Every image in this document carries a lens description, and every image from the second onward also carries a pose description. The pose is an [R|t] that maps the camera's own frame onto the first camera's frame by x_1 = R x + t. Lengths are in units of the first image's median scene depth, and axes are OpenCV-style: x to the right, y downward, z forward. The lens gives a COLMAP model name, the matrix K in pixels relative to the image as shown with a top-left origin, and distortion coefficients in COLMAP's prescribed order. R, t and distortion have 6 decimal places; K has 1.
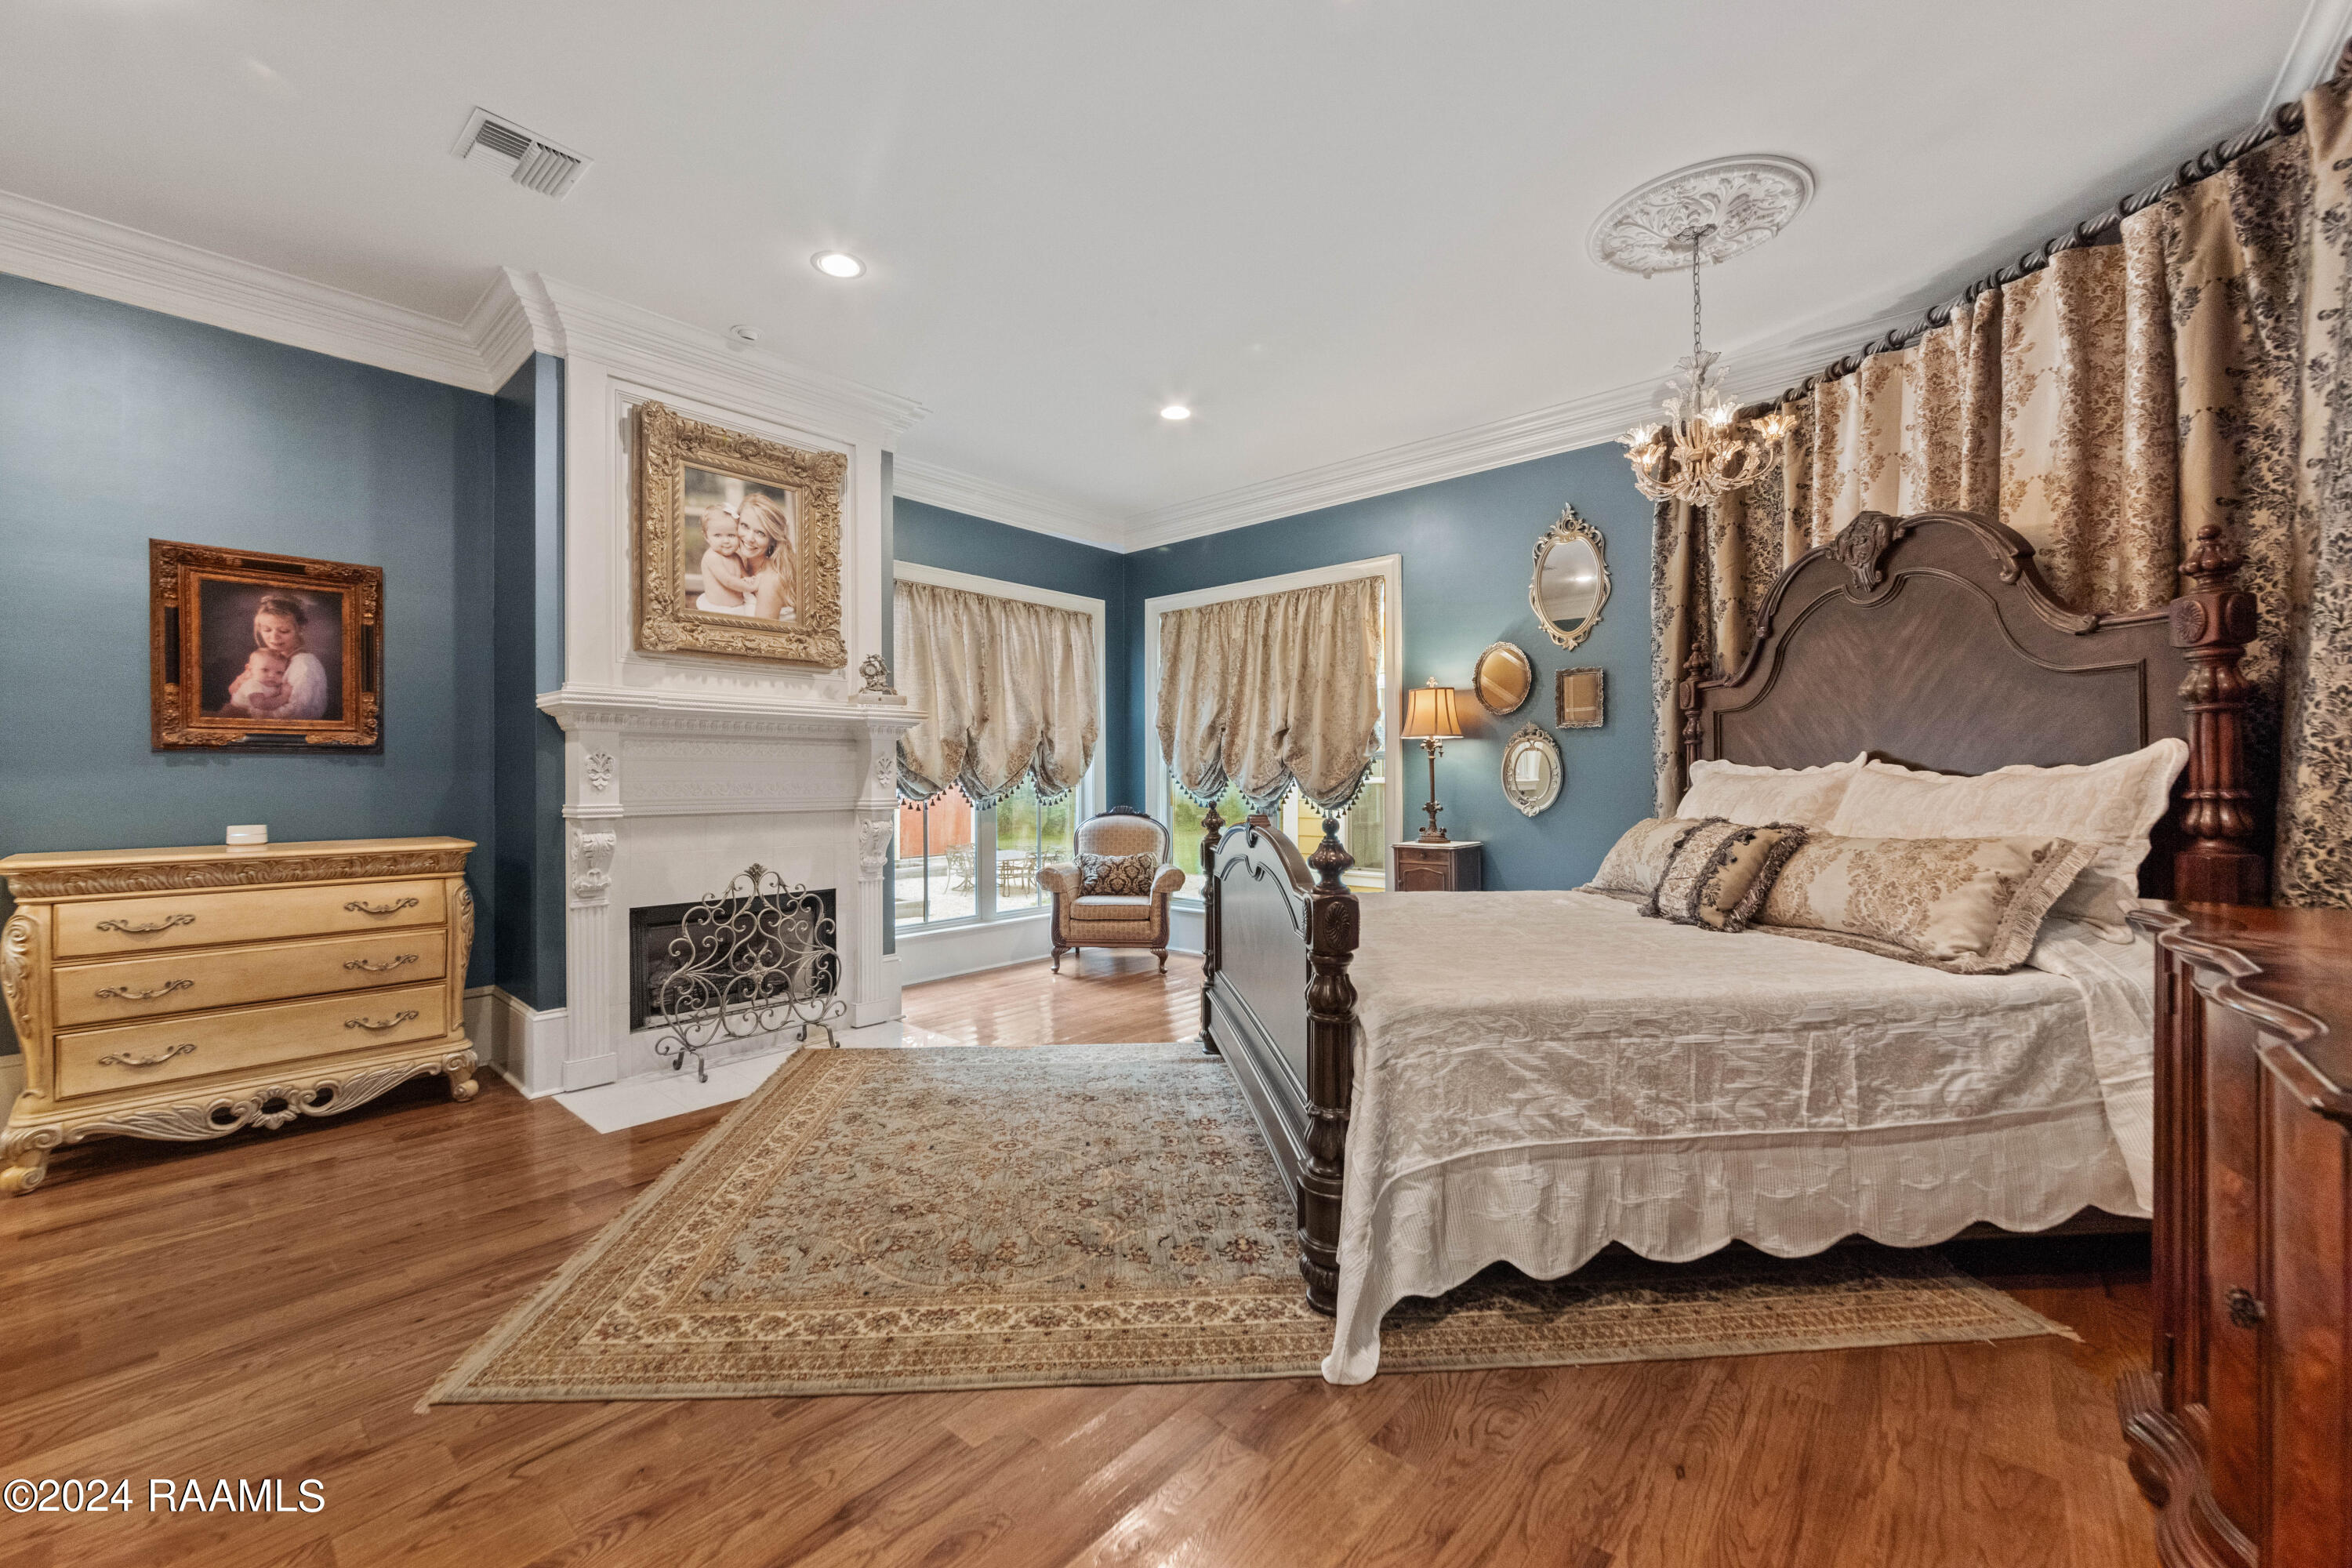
lens RADIAL K [[941.2, 0, 1120.9], [0, 941.2, 779.4], [0, 0, 1]] dist [0.000557, -0.000178]
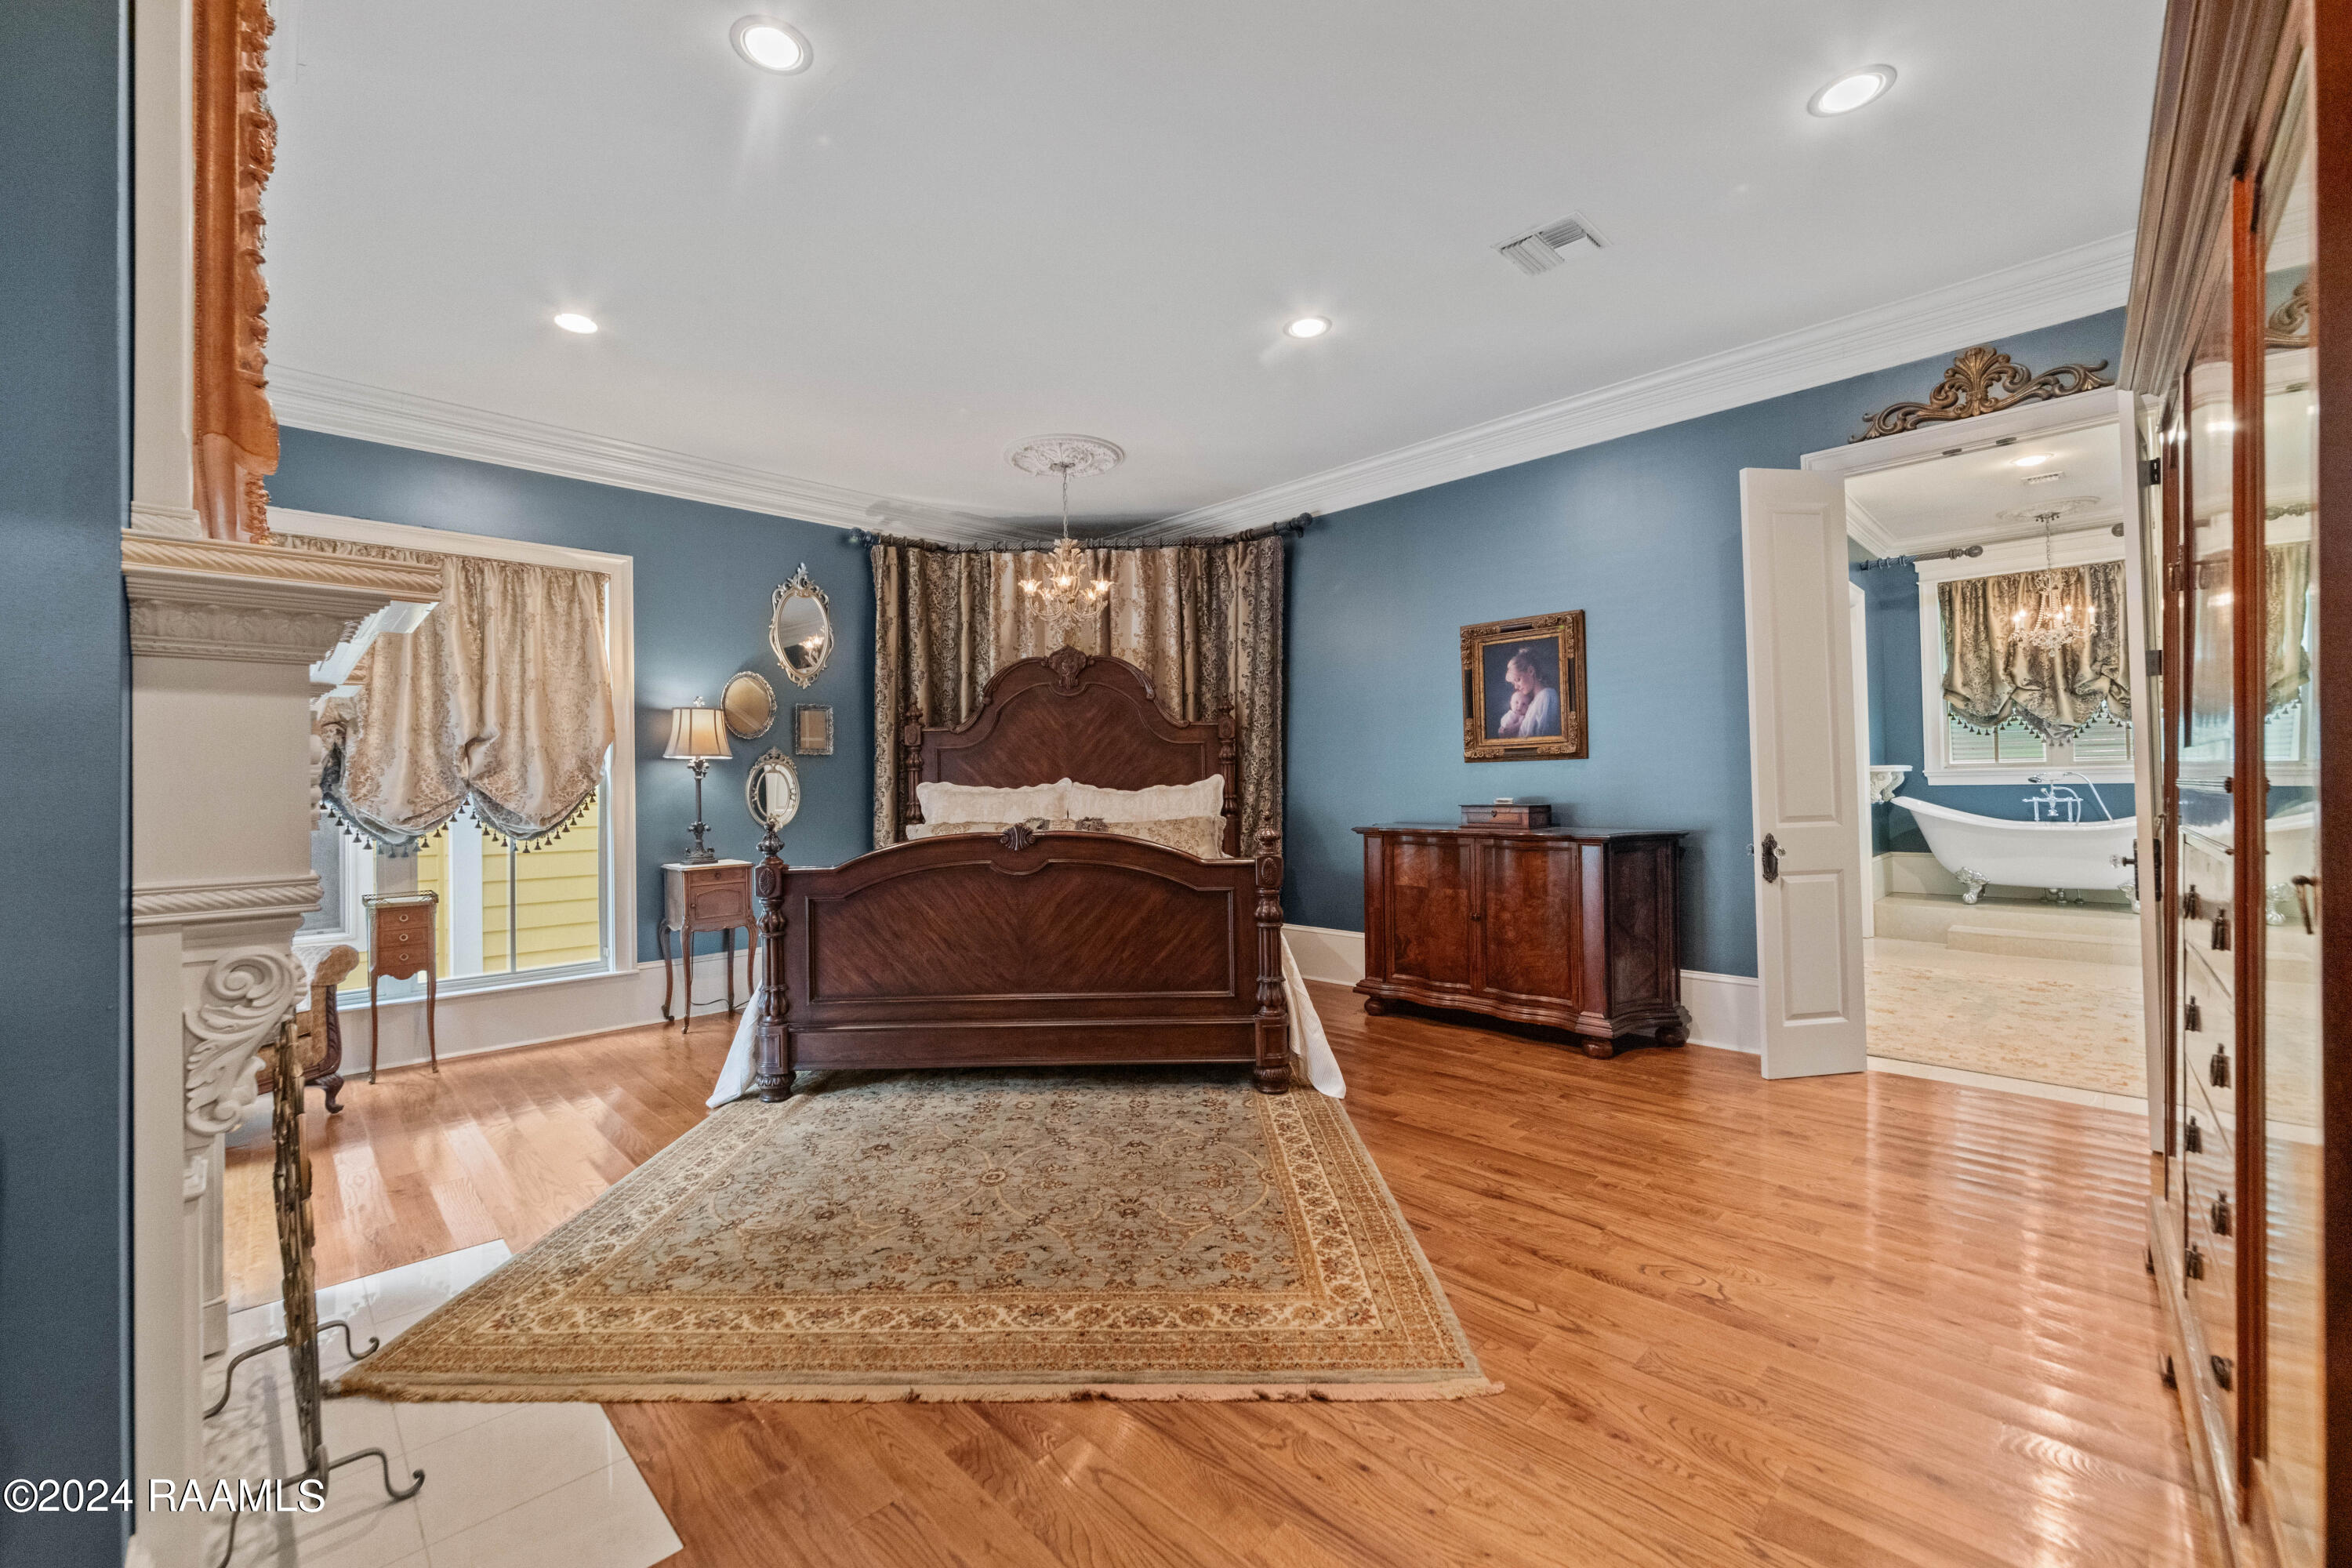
lens RADIAL K [[941.2, 0, 1178.9], [0, 941.2, 772.0], [0, 0, 1]] dist [0.000557, -0.000178]
pose [[0.041560, 0.023536, 0.998859, -1.019280], [0.018951, 0.999524, -0.024340, 0.006738], [-0.998956, 0.019941, 0.041094, 0.730562]]
